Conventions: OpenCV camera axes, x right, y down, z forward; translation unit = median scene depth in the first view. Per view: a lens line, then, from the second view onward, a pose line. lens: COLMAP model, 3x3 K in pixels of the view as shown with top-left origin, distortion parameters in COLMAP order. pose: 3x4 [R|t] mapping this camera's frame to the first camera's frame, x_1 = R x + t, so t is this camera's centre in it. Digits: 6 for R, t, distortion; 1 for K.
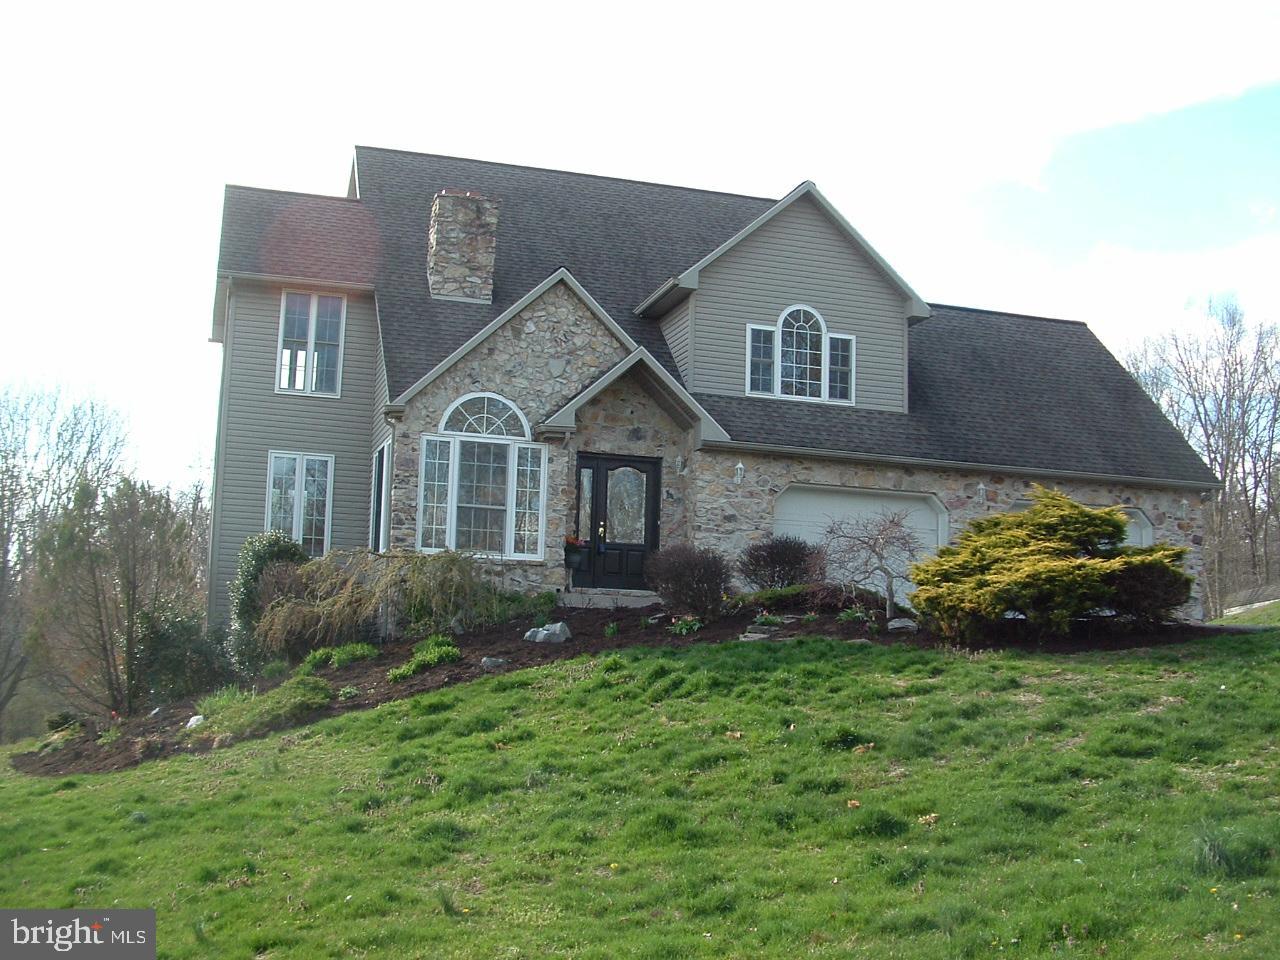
lens RADIAL K [[1513.5, 0, 643.6], [0, 1513.5, 494.4], [0, 0, 1]] dist [-0.261137, 0.315835]
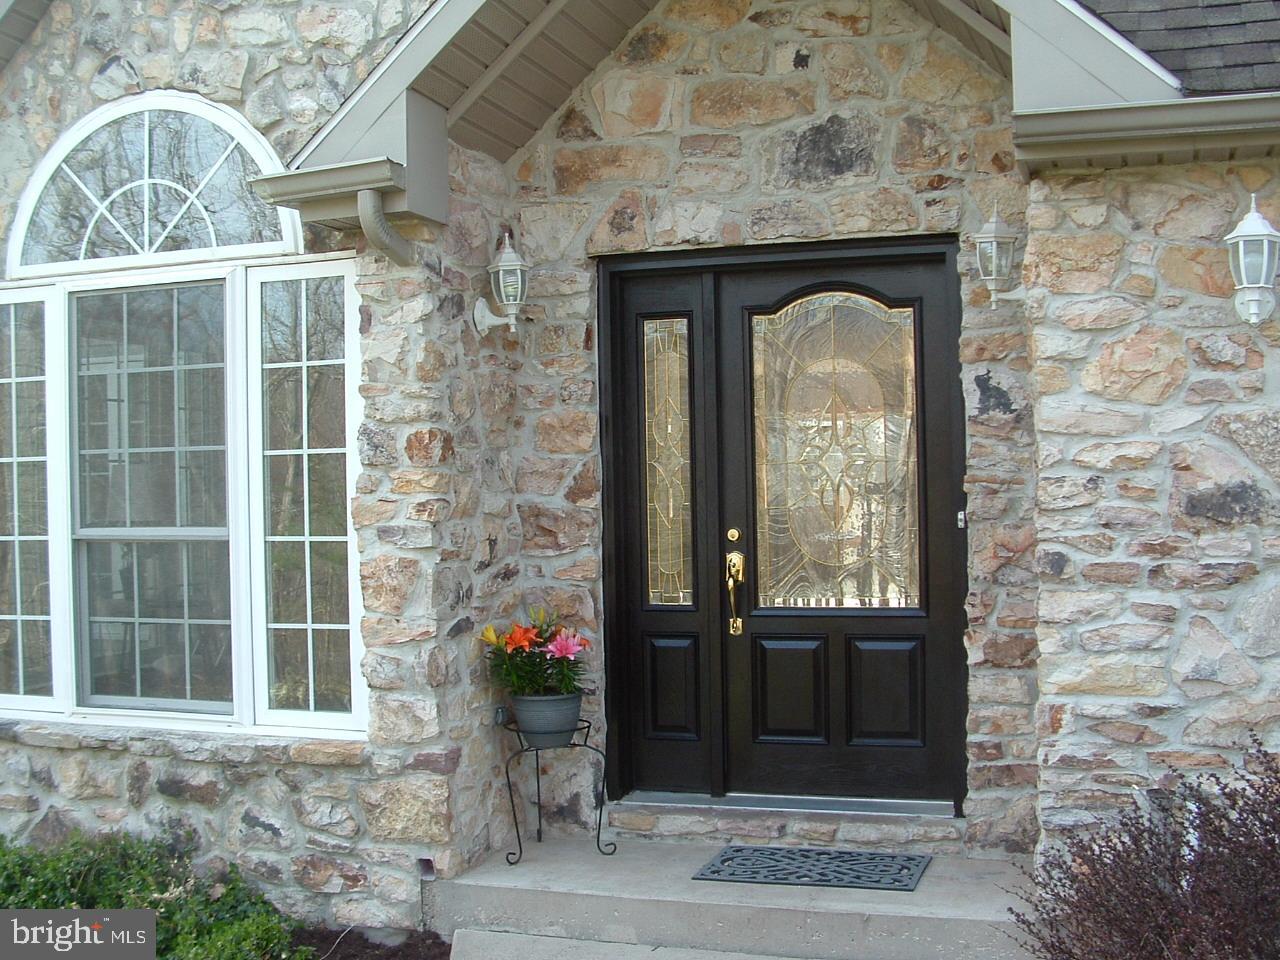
lens RADIAL K [[1513.5, 0, 643.6], [0, 1513.5, 494.4], [0, 0, 1]] dist [-0.261137, 0.315835]
pose [[0.807415, -0.042430, -0.588456, 0.105863], [0.114748, 0.989658, 0.086087, -0.010184], [0.578717, -0.137032, 0.803933, 0.798592]]
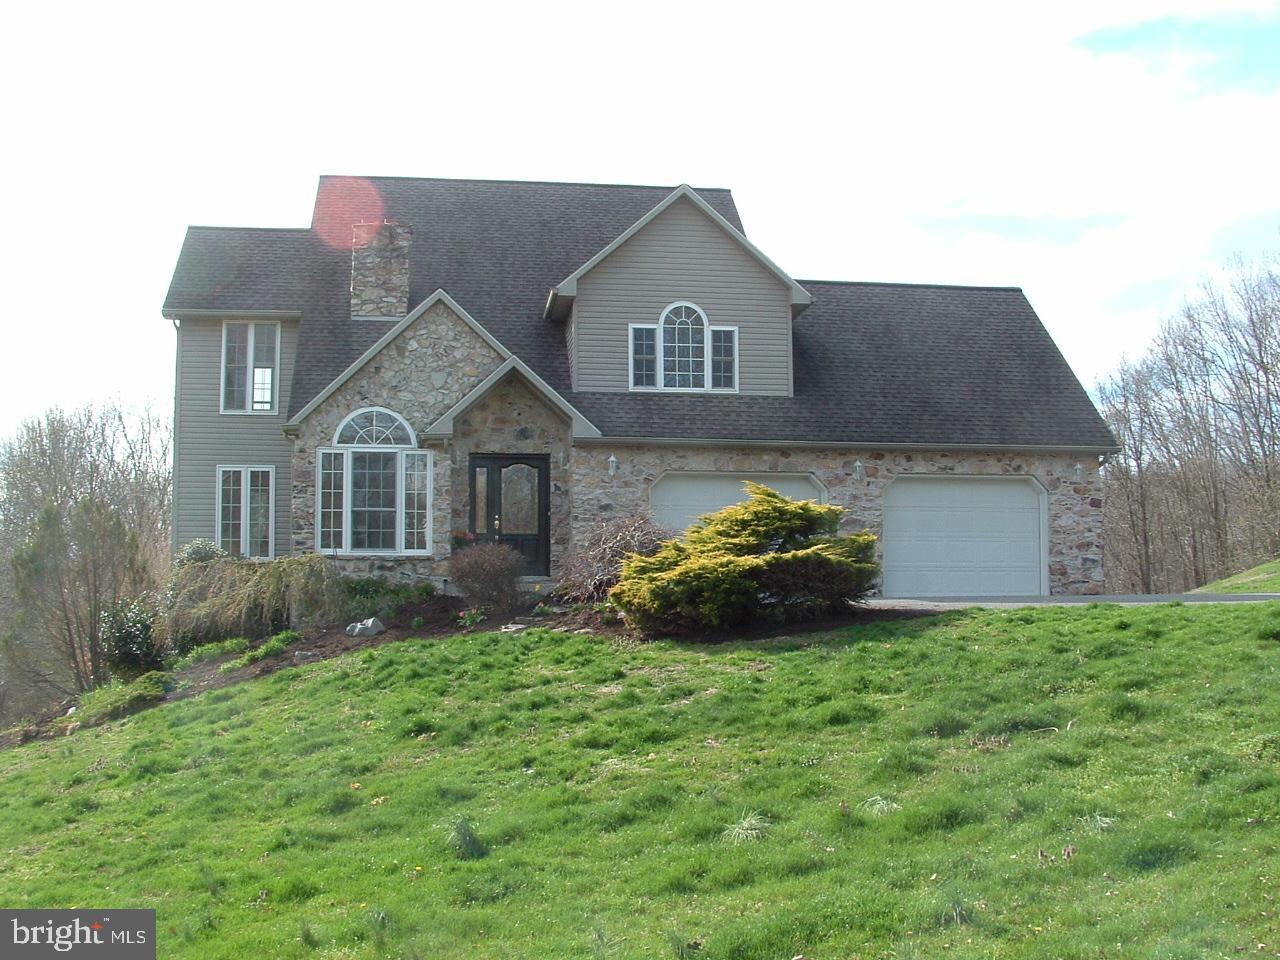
lens RADIAL K [[1513.5, 0, 643.6], [0, 1513.5, 494.4], [0, 0, 1]] dist [-0.261137, 0.315835]
pose [[0.987001, -0.048464, -0.153234, 0.247874], [0.053460, 0.998159, 0.028650, -0.022993], [0.151564, -0.036469, 0.987774, -0.068035]]
